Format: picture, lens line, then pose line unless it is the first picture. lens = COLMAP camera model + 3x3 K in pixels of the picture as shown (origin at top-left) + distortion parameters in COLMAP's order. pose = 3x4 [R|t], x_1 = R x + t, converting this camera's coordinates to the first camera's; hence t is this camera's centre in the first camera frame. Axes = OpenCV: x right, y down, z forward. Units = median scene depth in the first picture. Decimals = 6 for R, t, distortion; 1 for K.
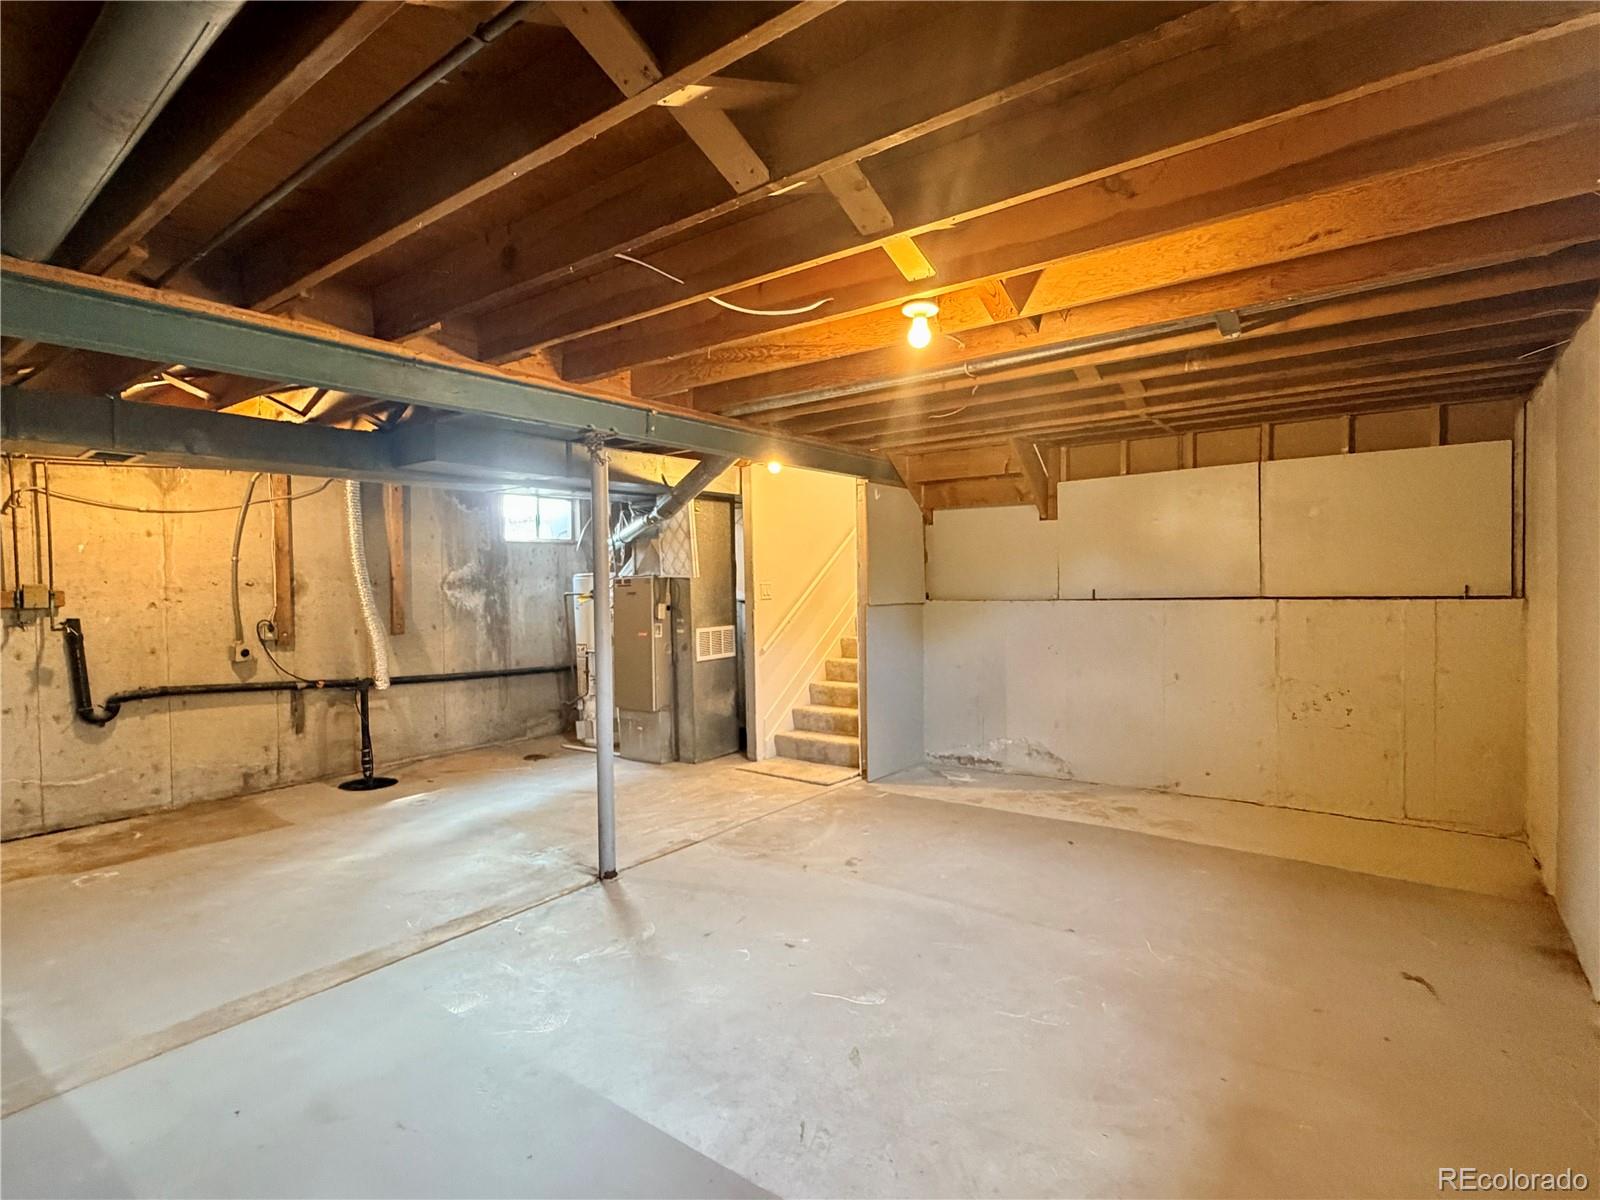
lens RADIAL K [[806.3, 0, 796.3], [0, 806.3, 600.7], [0, 0, 1]] dist [0.006025, -0.001769]
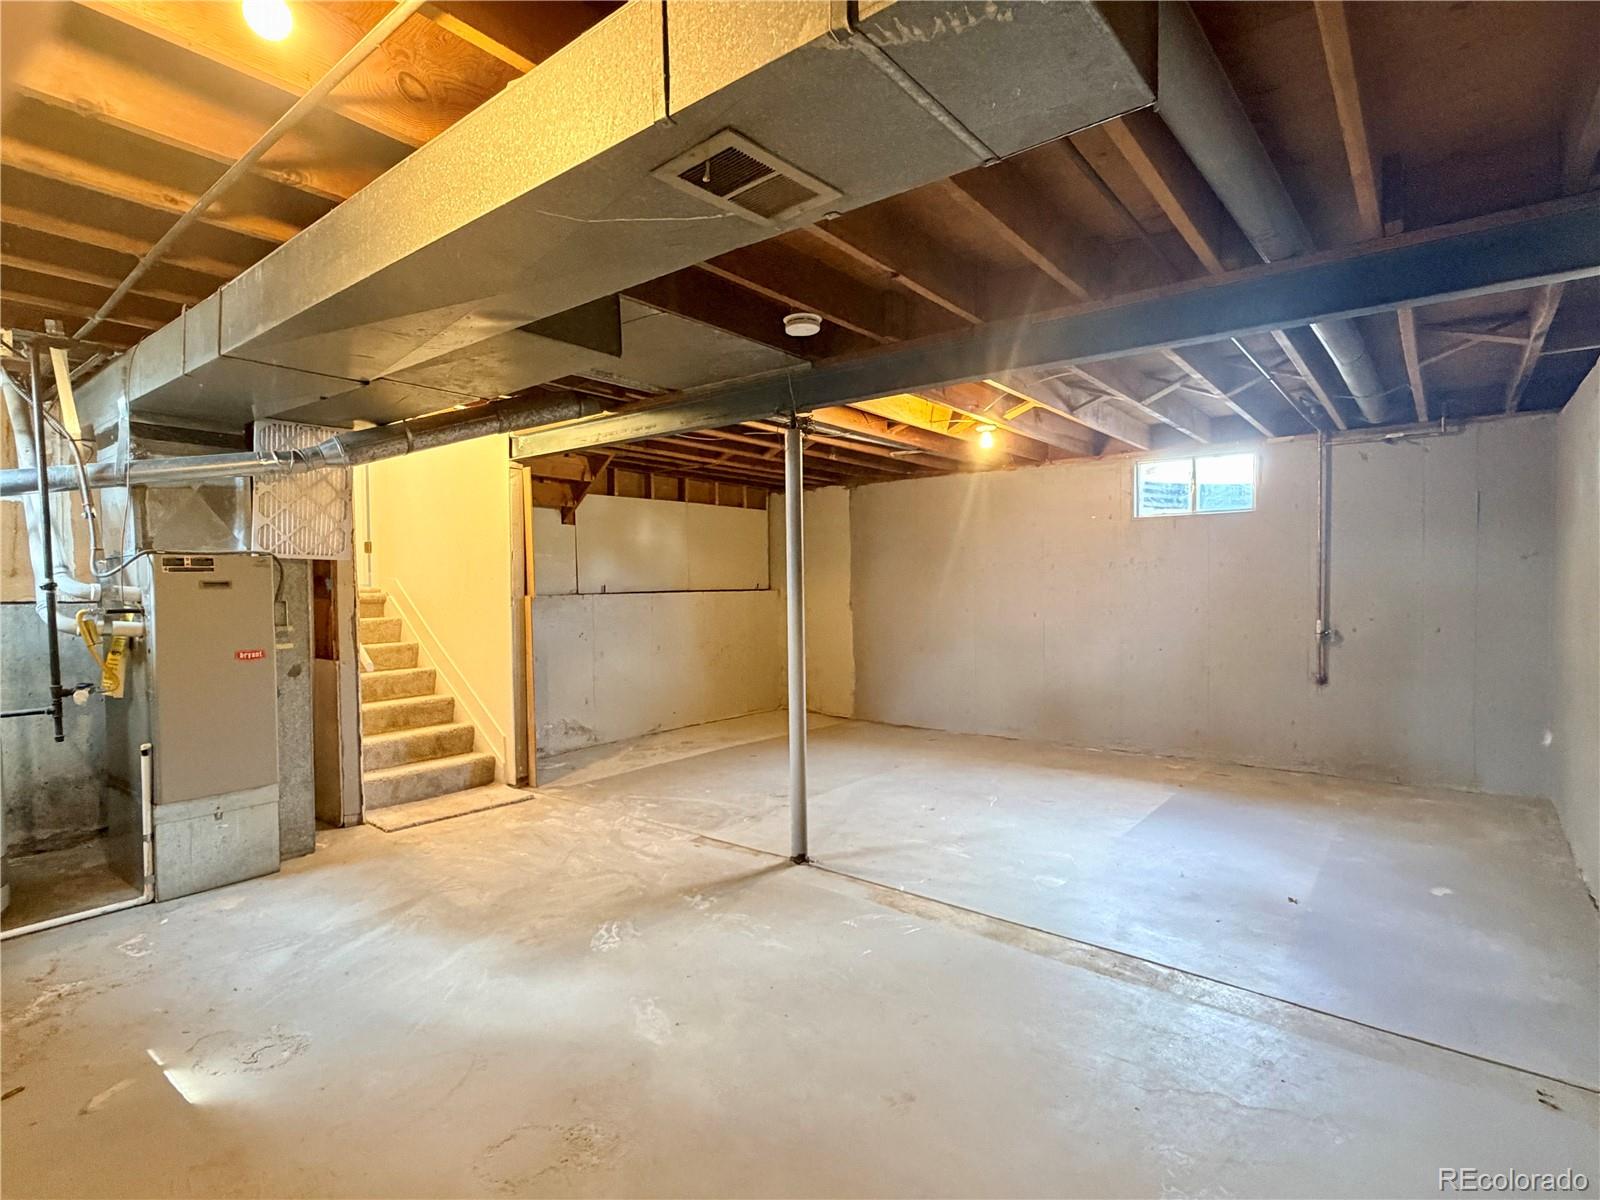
lens RADIAL K [[806.3, 0, 796.8], [0, 806.3, 600.8], [0, 0, 1]] dist [0.006025, -0.001769]
pose [[0.021886, -0.001208, 0.999760, -0.987585], [0.031443, 0.999505, 0.000520, 0.020002], [-0.999266, 0.031424, 0.021914, 0.785483]]
